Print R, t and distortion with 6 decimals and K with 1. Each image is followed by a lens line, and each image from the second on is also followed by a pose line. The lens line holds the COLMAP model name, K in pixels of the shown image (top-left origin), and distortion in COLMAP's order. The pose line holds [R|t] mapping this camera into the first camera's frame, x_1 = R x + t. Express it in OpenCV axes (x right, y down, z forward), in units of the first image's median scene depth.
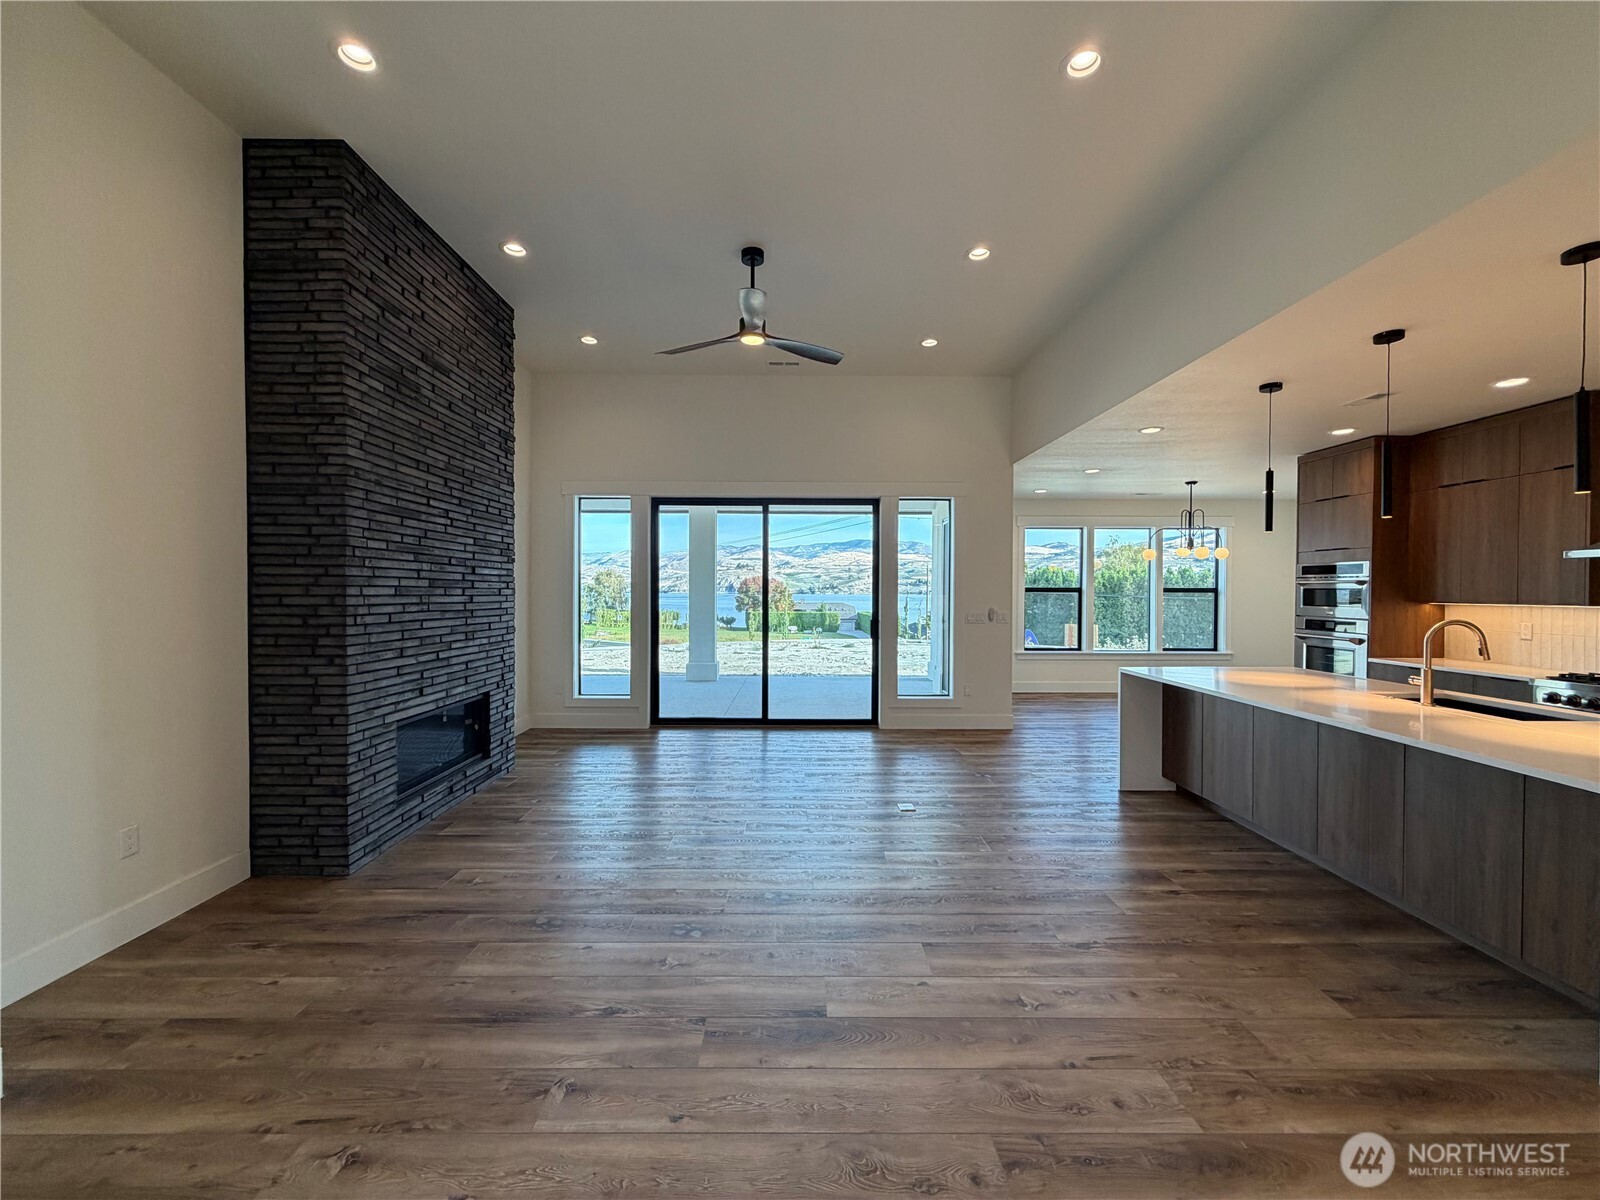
lens RADIAL K [[637.7, 0, 796.4], [0, 637.7, 597.7], [0, 0, 1]] dist [0.000017, 0.000392]
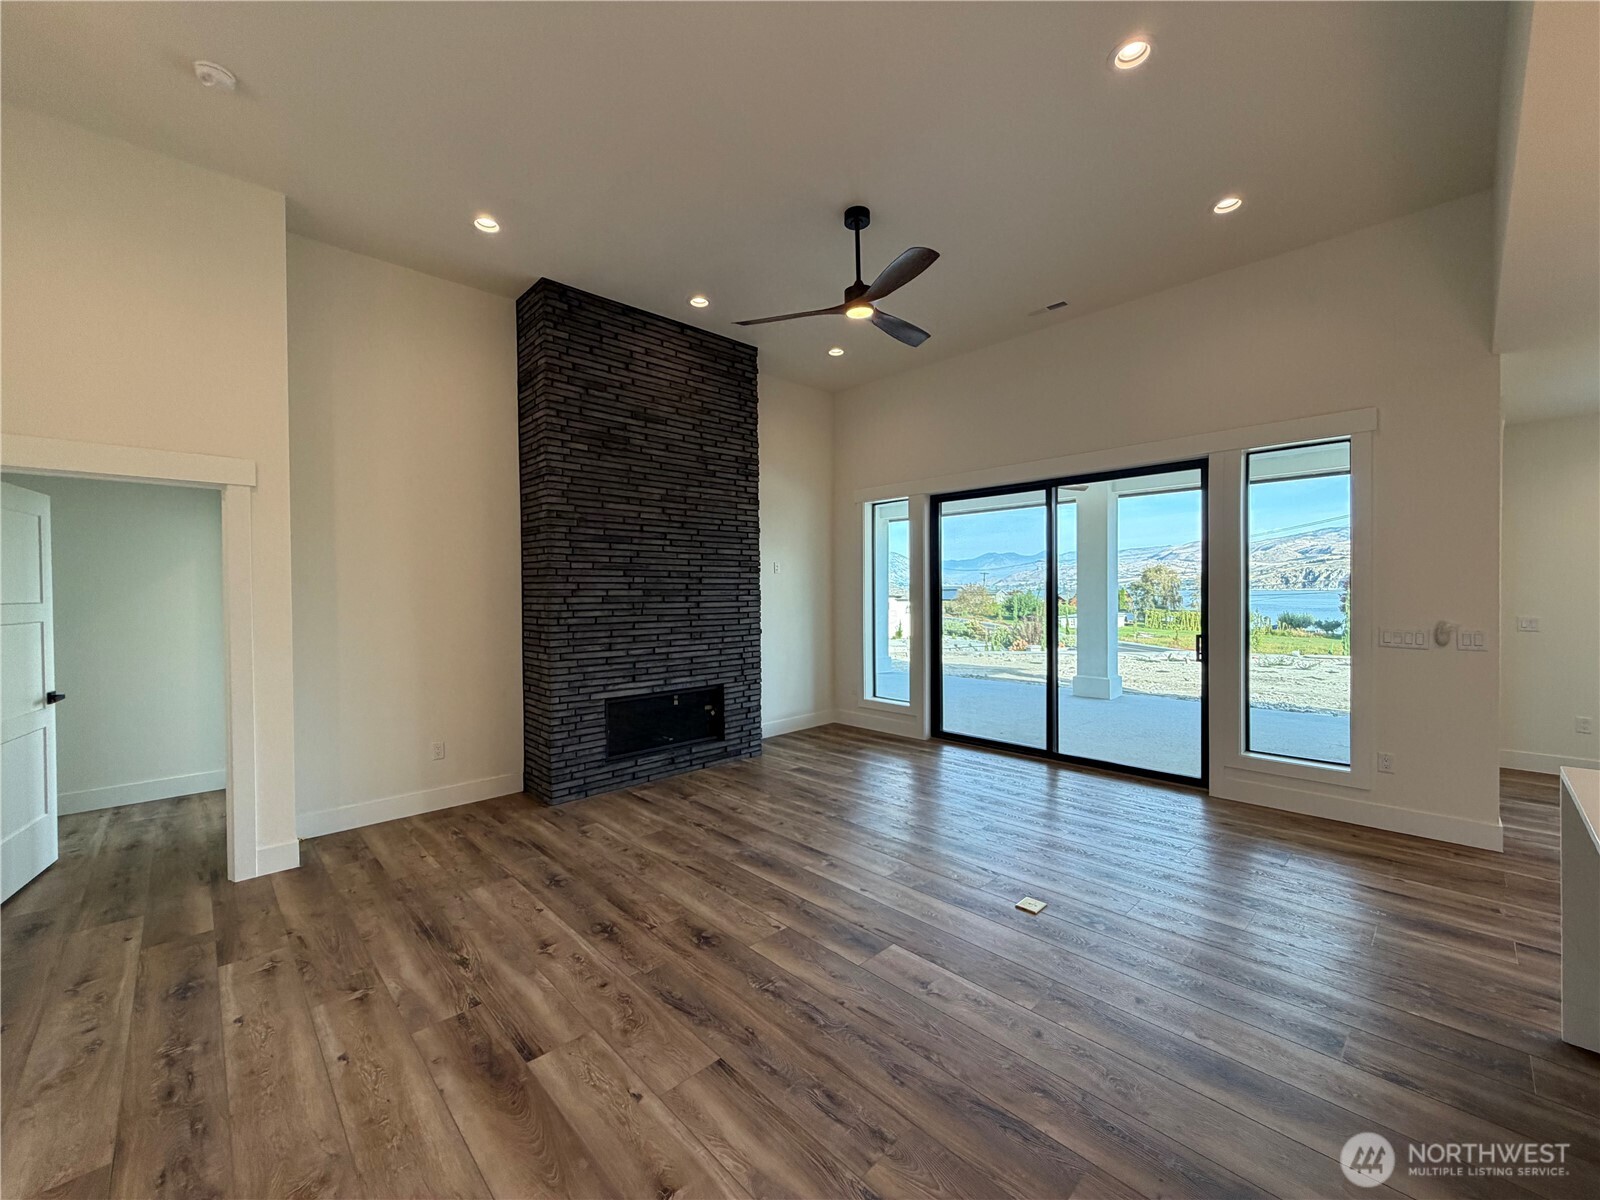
lens RADIAL K [[637.7, 0, 796.4], [0, 637.7, 597.7], [0, 0, 1]] dist [0.000017, 0.000392]
pose [[0.685576, -0.001788, -0.727998, 0.515284], [0.003216, 0.999995, 0.000573, -0.011987], [0.727994, -0.002734, 0.685579, 0.335071]]
